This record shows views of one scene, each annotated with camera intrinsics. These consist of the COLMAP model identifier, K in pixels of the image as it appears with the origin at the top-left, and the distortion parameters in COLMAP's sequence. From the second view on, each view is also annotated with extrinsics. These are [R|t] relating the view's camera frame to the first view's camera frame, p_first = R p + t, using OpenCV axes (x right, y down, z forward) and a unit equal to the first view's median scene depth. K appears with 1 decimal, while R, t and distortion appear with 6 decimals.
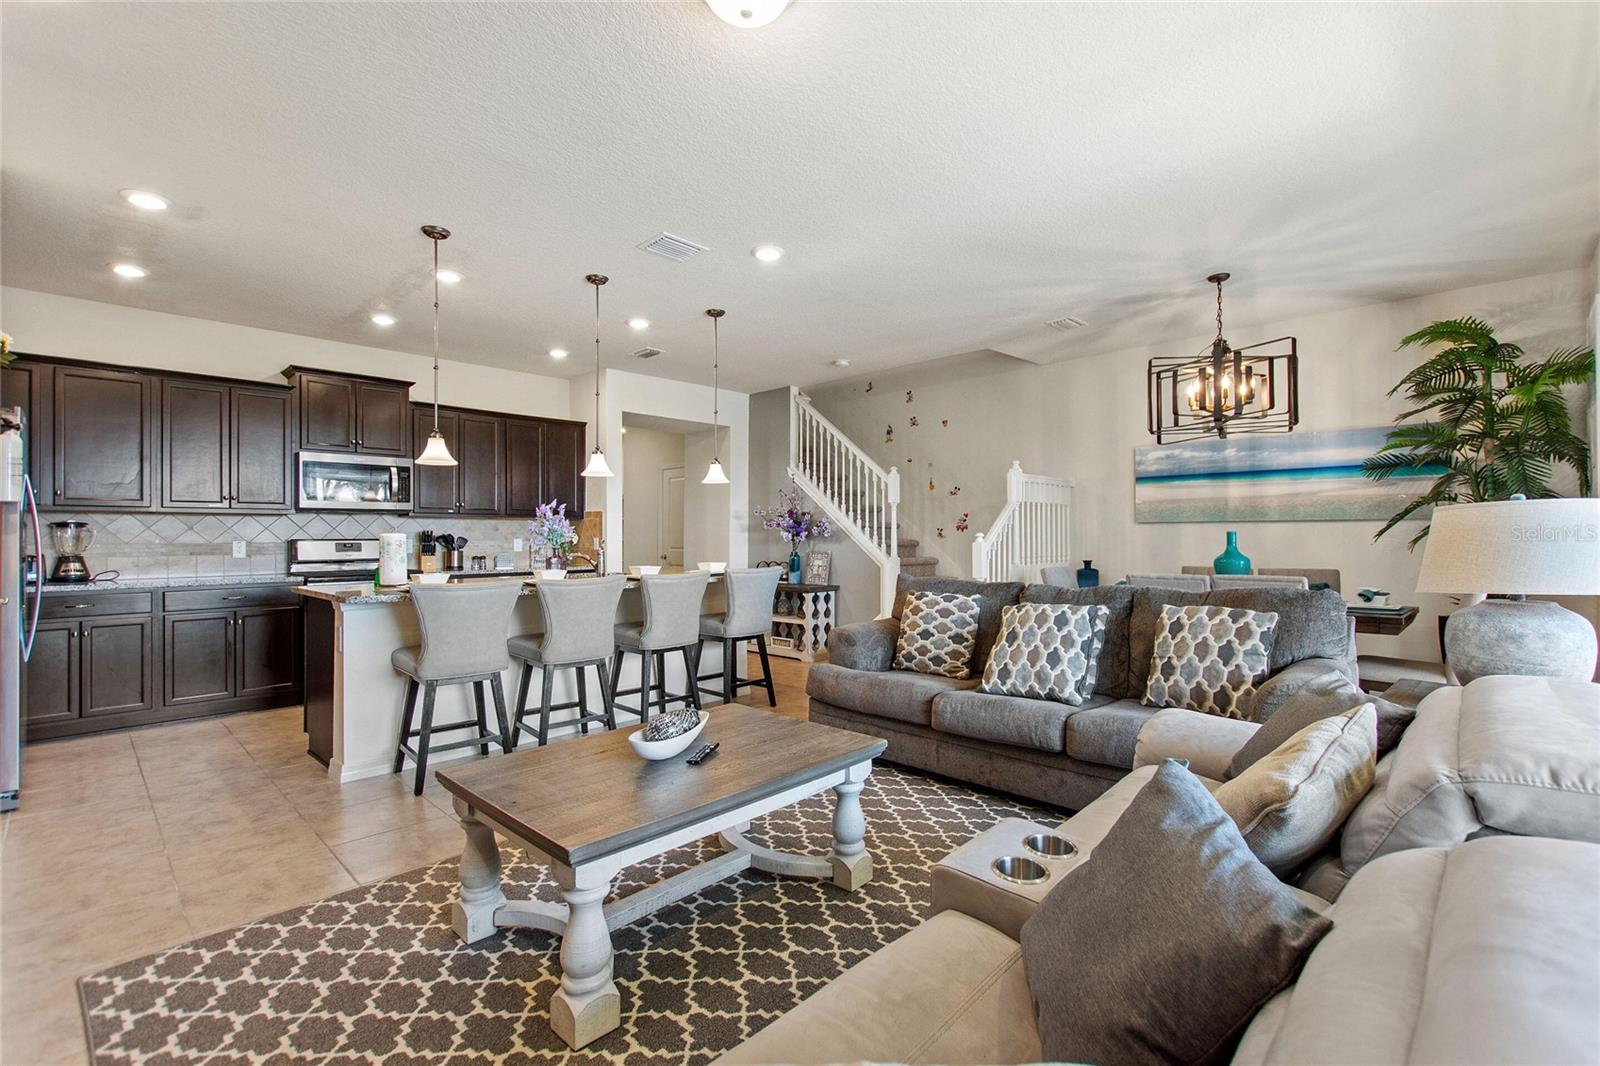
lens RADIAL K [[709.7, 0, 823.4], [0, 709.7, 533.1], [0, 0, 1]] dist [0.008162, -0.001475]
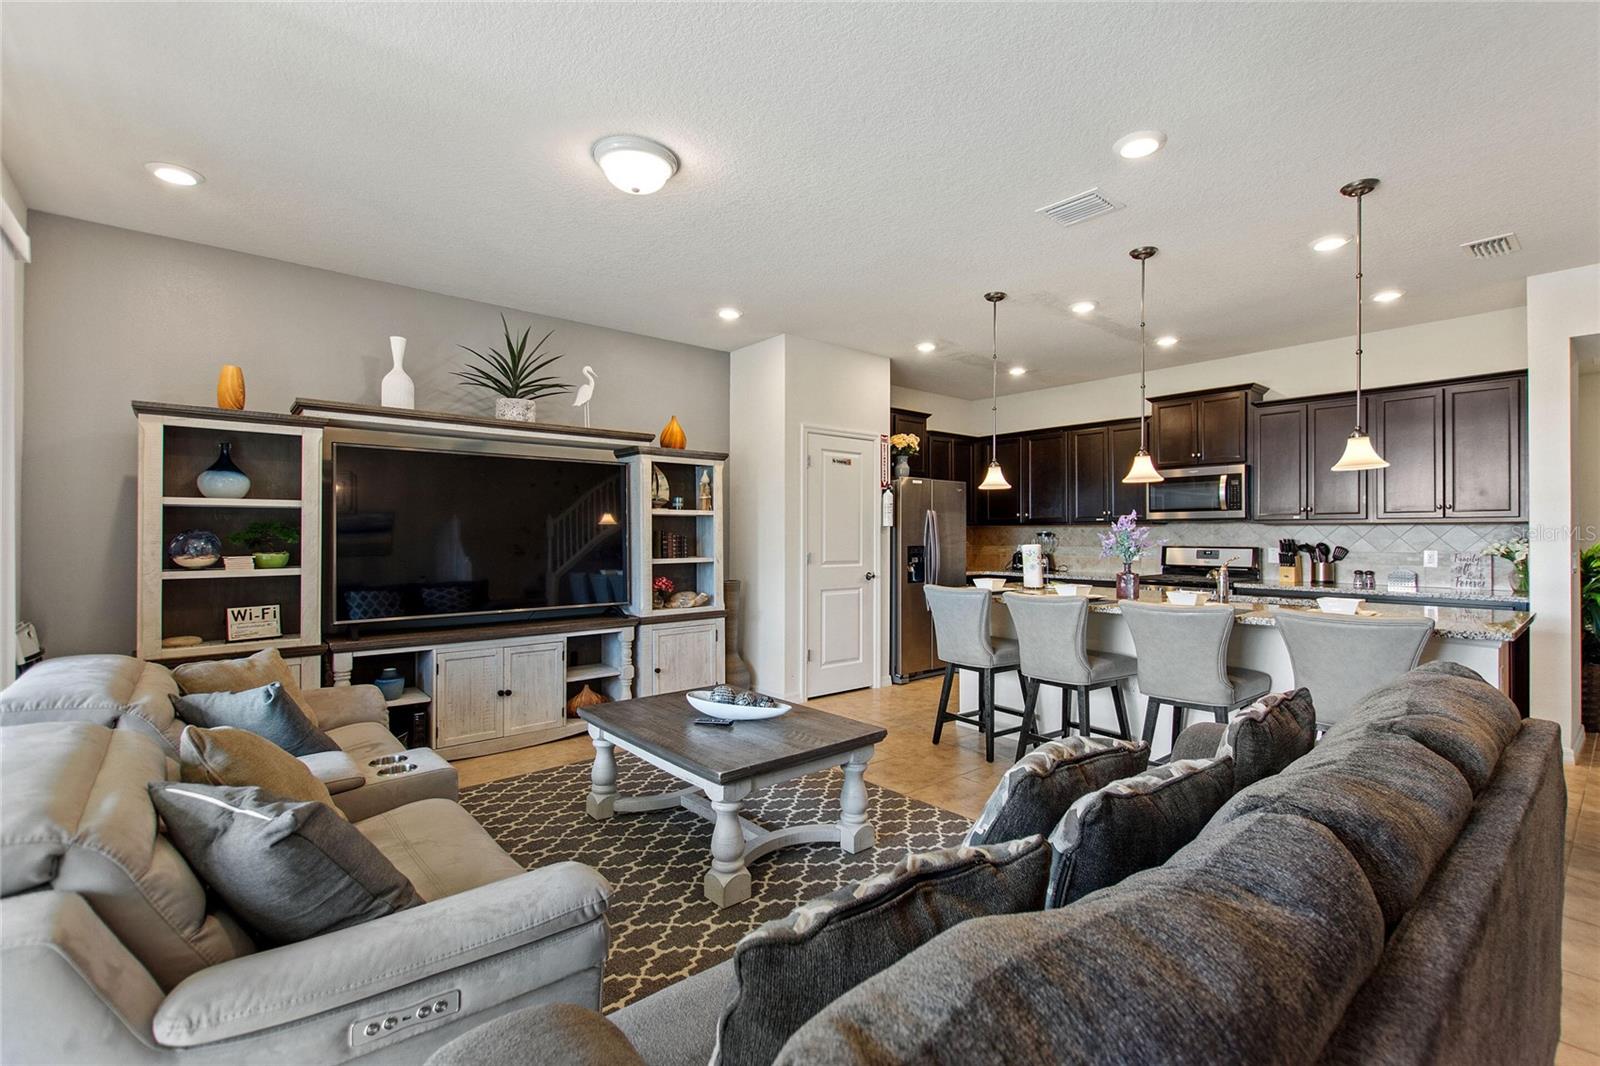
lens RADIAL K [[709.7, 0, 821.6], [0, 709.7, 531.4], [0, 0, 1]] dist [0.008162, -0.001475]
pose [[-0.103849, -0.006157, -0.994574, 0.500194], [-0.004362, 0.999974, -0.005735, -0.006585], [0.994584, 0.003742, -0.103873, 0.610732]]
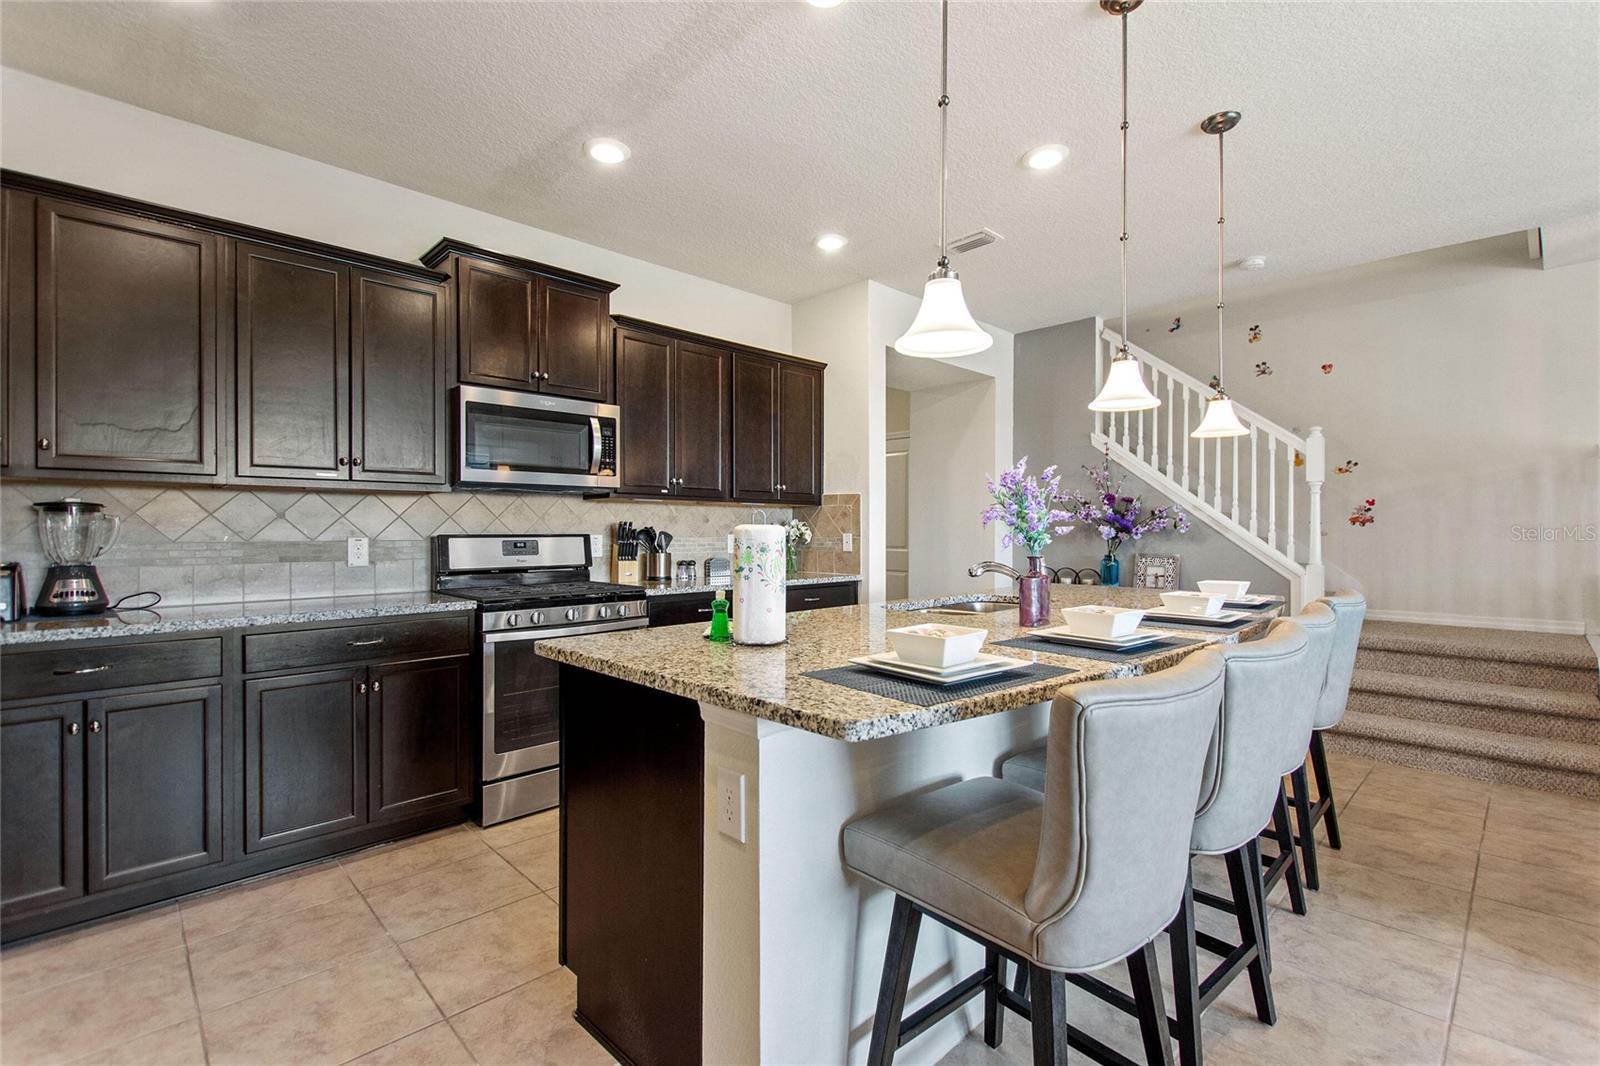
lens RADIAL K [[709.7, 0, 825.7], [0, 709.7, 533.5], [0, 0, 1]] dist [0.008162, -0.001475]
pose [[0.999619, 0.003924, -0.027330, -0.435124], [-0.003696, 0.999958, 0.008373, 0.001200], [0.027362, -0.008269, 0.999591, 0.440667]]
